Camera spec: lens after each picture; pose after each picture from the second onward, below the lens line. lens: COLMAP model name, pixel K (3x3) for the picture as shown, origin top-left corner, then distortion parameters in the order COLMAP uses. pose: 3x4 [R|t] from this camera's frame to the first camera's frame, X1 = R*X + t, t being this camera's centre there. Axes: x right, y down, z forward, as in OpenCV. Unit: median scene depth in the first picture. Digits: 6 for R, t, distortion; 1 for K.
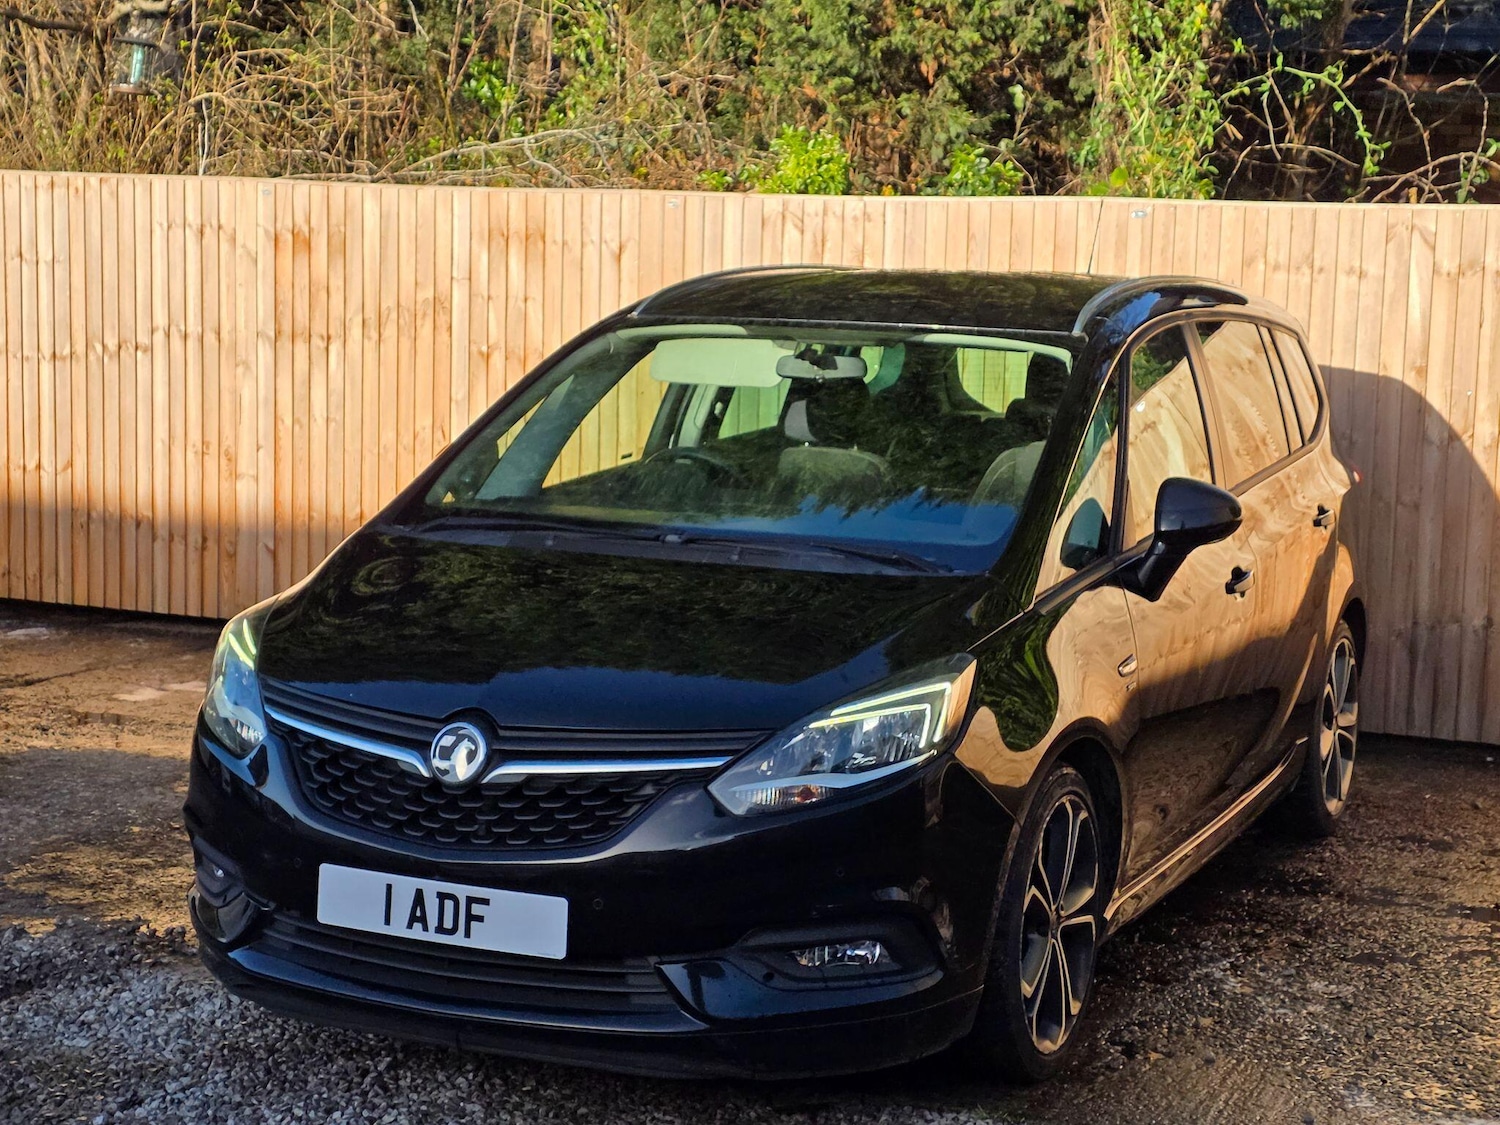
lens RADIAL K [[2629.3, 0, 785.8], [0, 2629.3, 499.8], [0, 0, 1]] dist [0.216260, -0.662834]
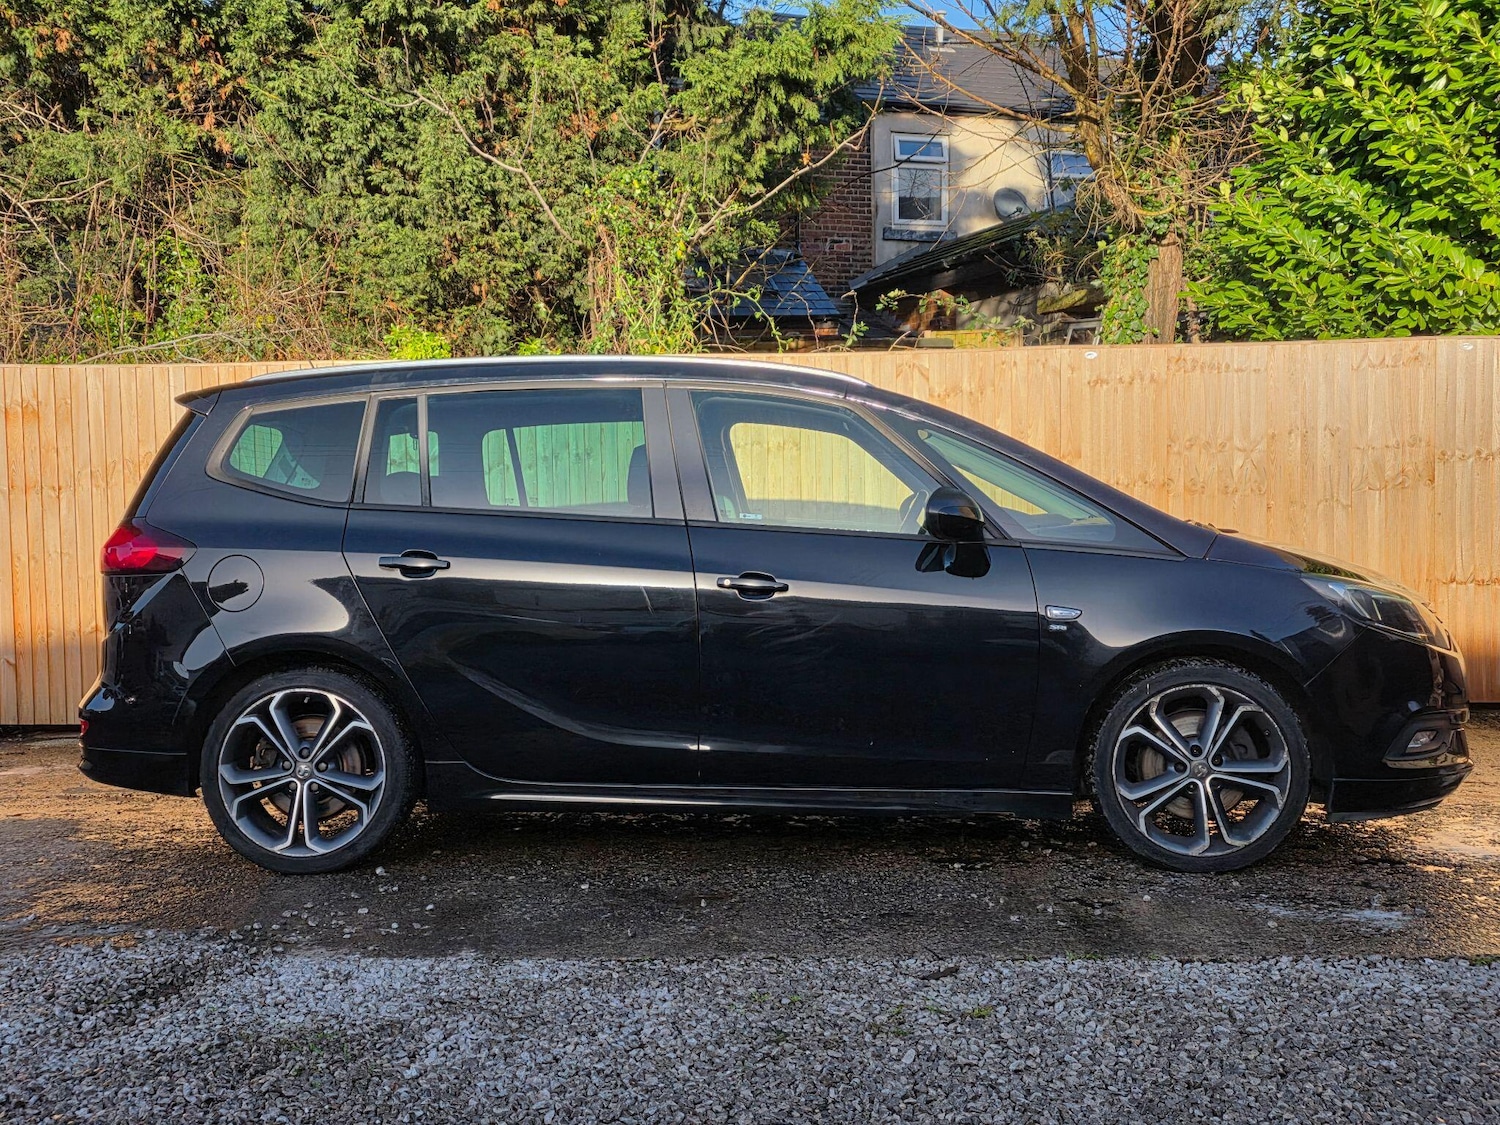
lens RADIAL K [[1689.4, 0, 749.4], [0, 1689.4, 565.1], [0, 0, 1]] dist [0.135129, -0.212424]
pose [[0.928650, -0.060619, 0.365970, -0.250950], [0.079484, 0.996161, -0.036689, 0.044057], [-0.362341, 0.063160, 0.929903, 0.201861]]
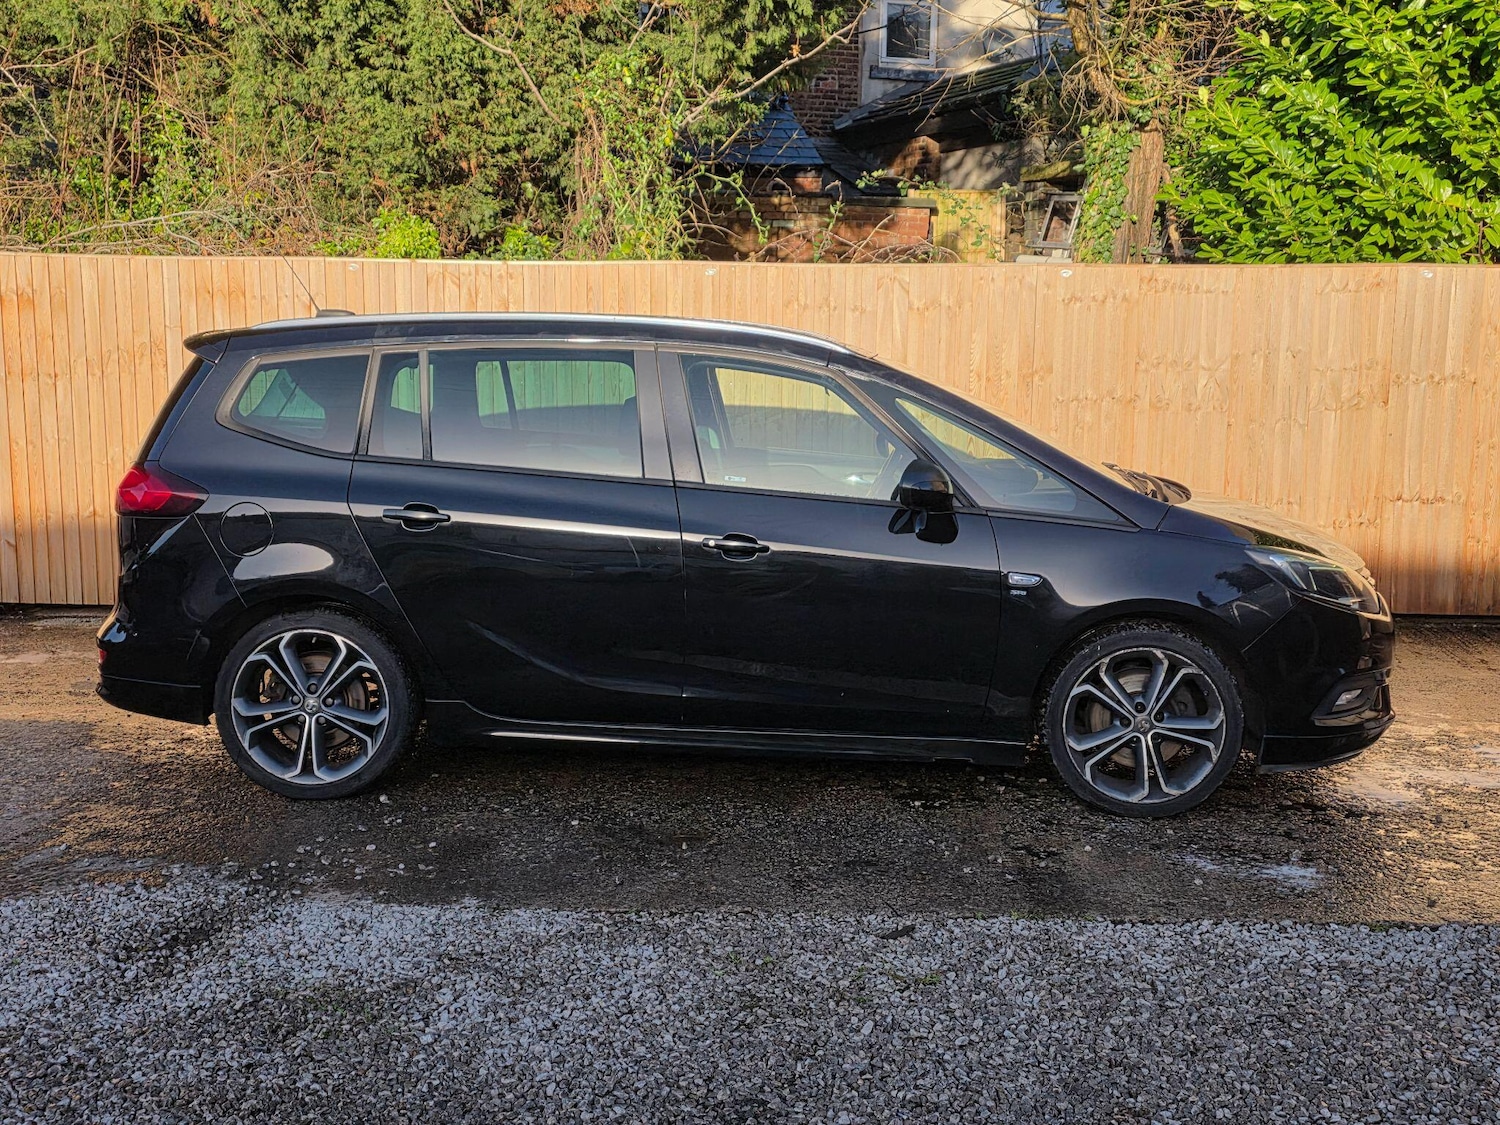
lens RADIAL K [[1693.6, 0, 762.6], [0, 1693.6, 535.0], [0, 0, 1]] dist [0.147552, -0.262116]
pose [[0.921614, -0.073814, 0.381024, -0.268808], [0.055579, 0.996730, 0.058658, -0.022242], [-0.384107, -0.032883, 0.922703, 0.155960]]
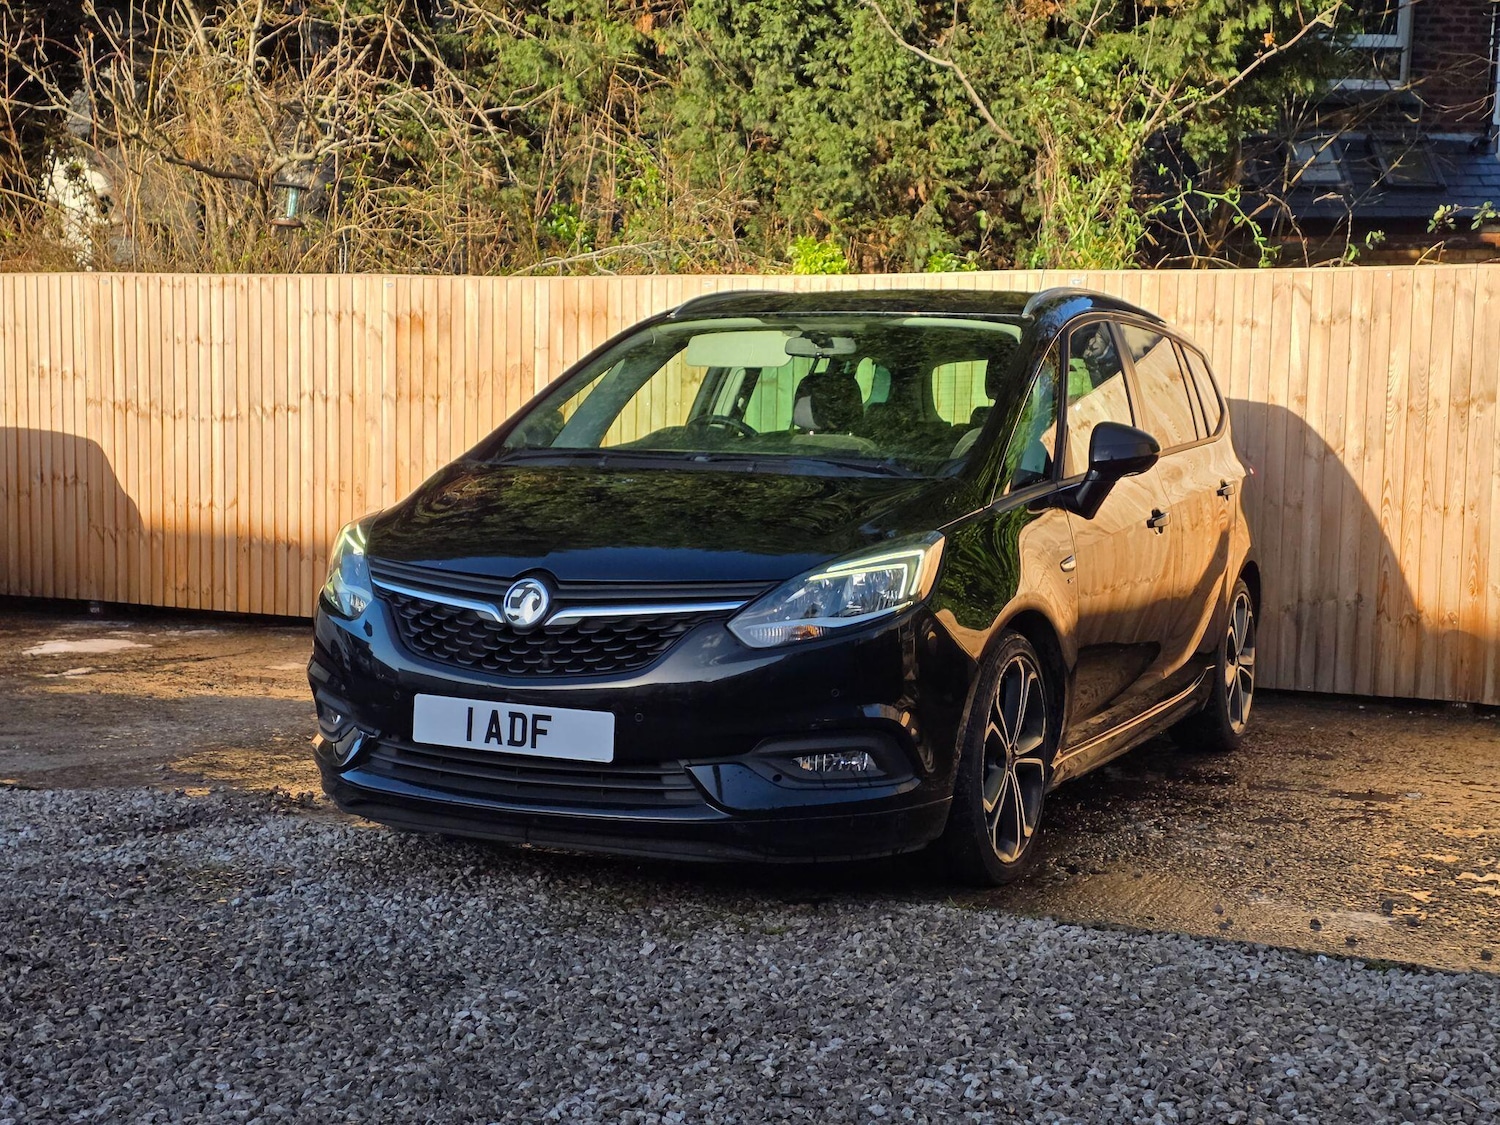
lens RADIAL K [[2047.2, 0, 785.0], [0, 2047.2, 572.4], [0, 0, 1]] dist [0.182754, -0.436453]
pose [[0.999940, -0.002098, -0.010756, 0.005004], [0.001842, 0.999716, -0.023741, 0.070052], [0.010803, 0.023720, 0.999660, 0.027475]]
